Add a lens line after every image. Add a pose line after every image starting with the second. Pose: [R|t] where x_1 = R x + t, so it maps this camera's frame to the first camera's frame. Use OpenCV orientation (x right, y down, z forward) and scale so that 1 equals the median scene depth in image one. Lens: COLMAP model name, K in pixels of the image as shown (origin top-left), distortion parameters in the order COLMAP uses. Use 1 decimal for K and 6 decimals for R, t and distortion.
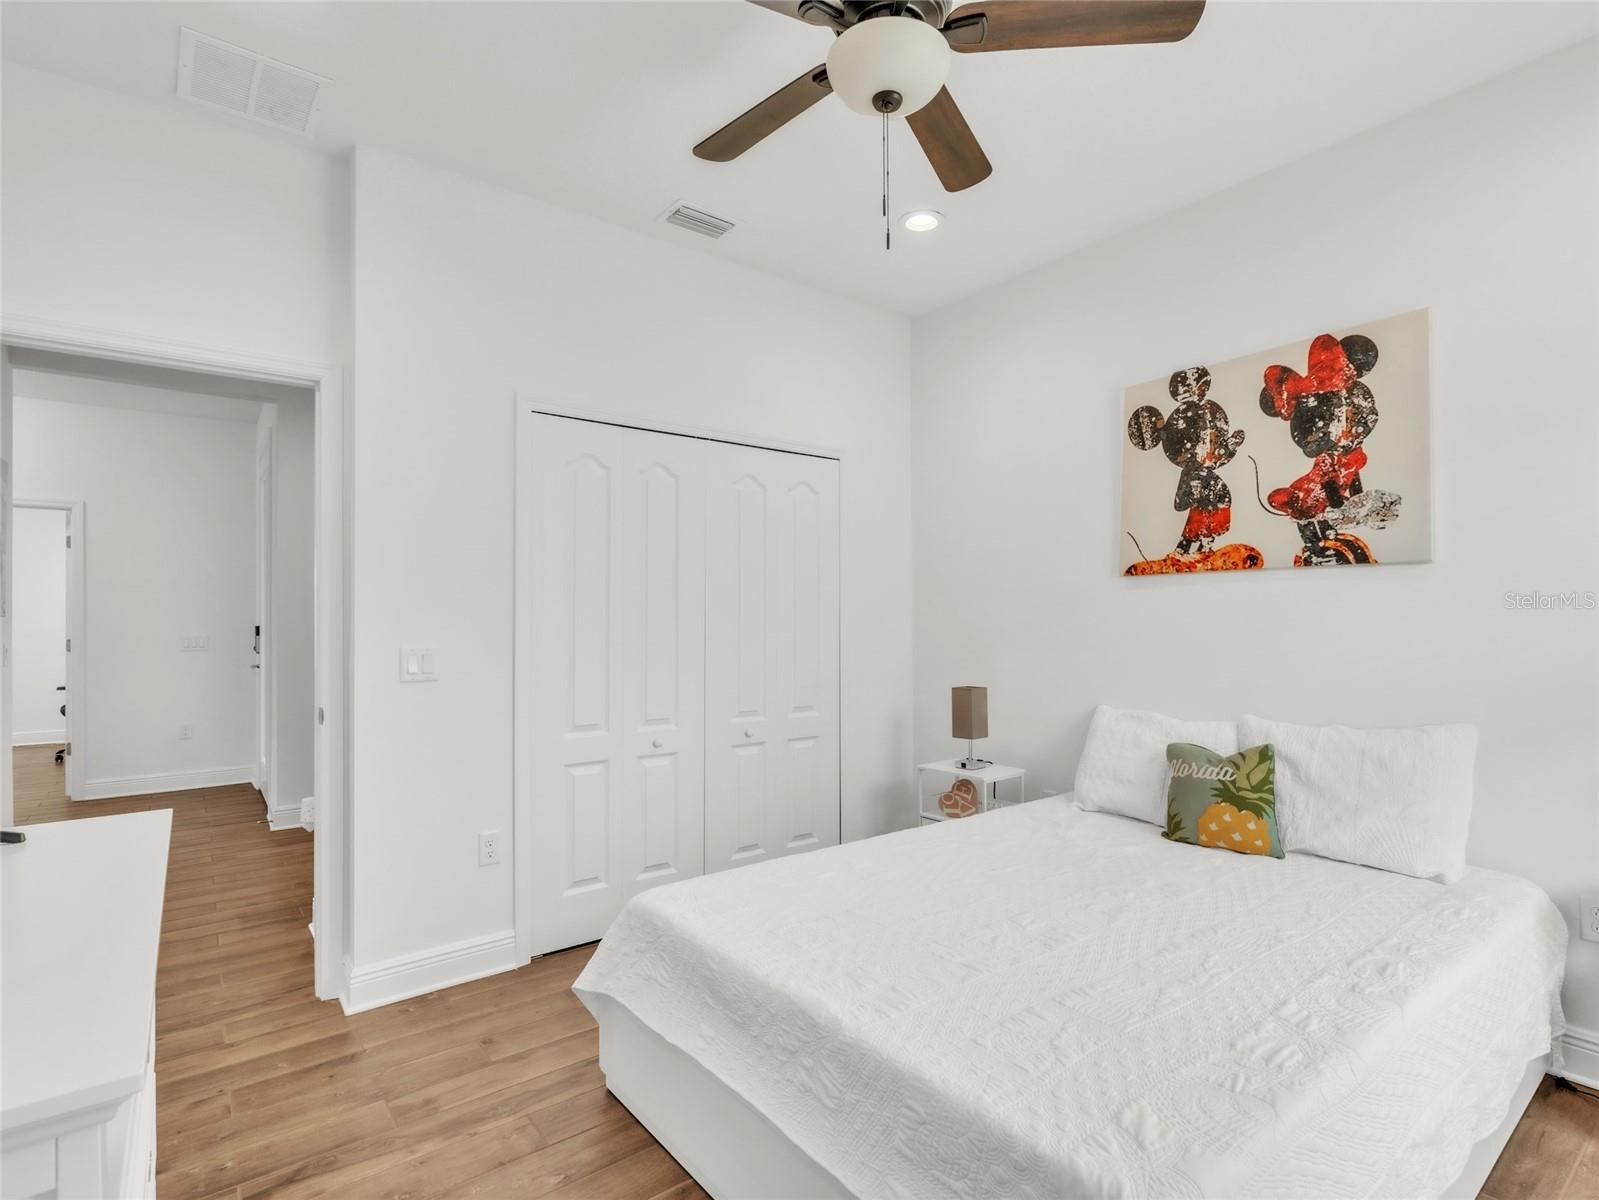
lens RADIAL K [[797.3, 0, 800.3], [0, 797.3, 613.3], [0, 0, 1]] dist [-0.007296, 0.001426]
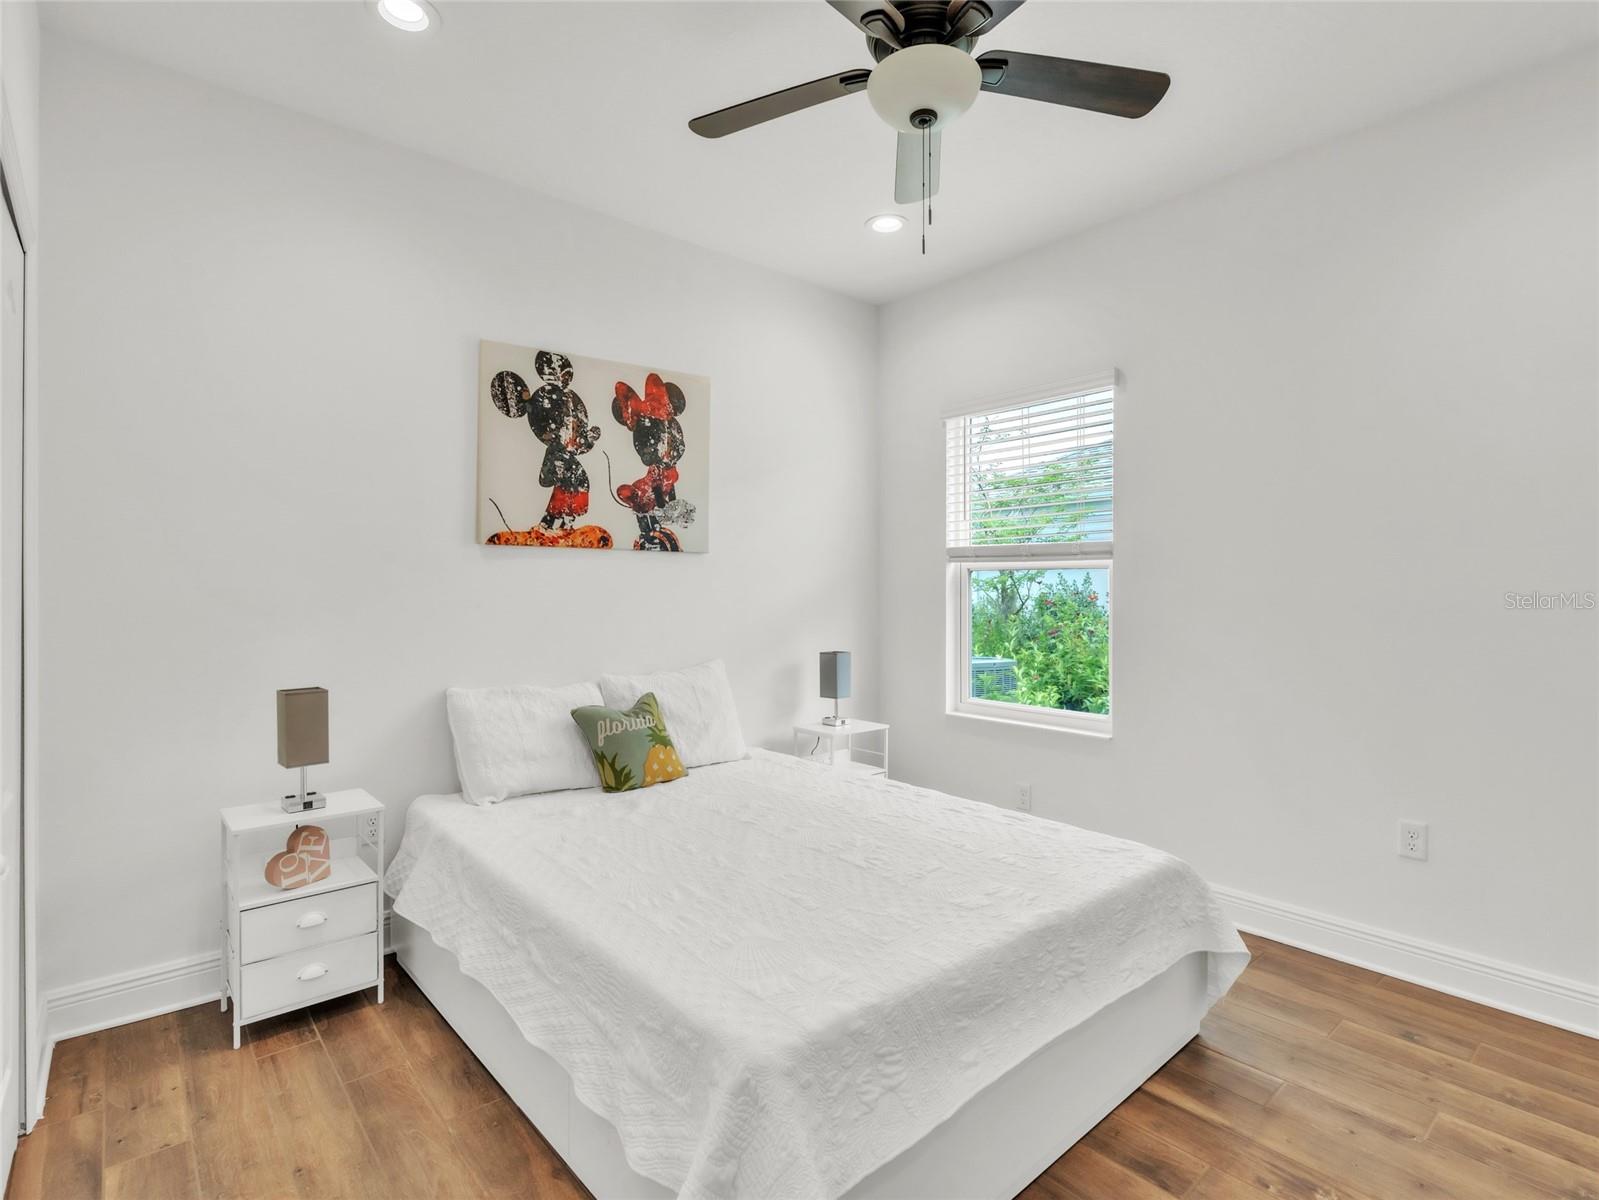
lens RADIAL K [[797.3, 0, 800.4], [0, 797.3, 592.5], [0, 0, 1]] dist [-0.007296, 0.001426]
pose [[-0.052978, 0.003530, 0.998589, -0.610332], [-0.008638, 0.999955, -0.003994, 0.010895], [-0.998558, -0.008838, -0.052945, 0.765313]]
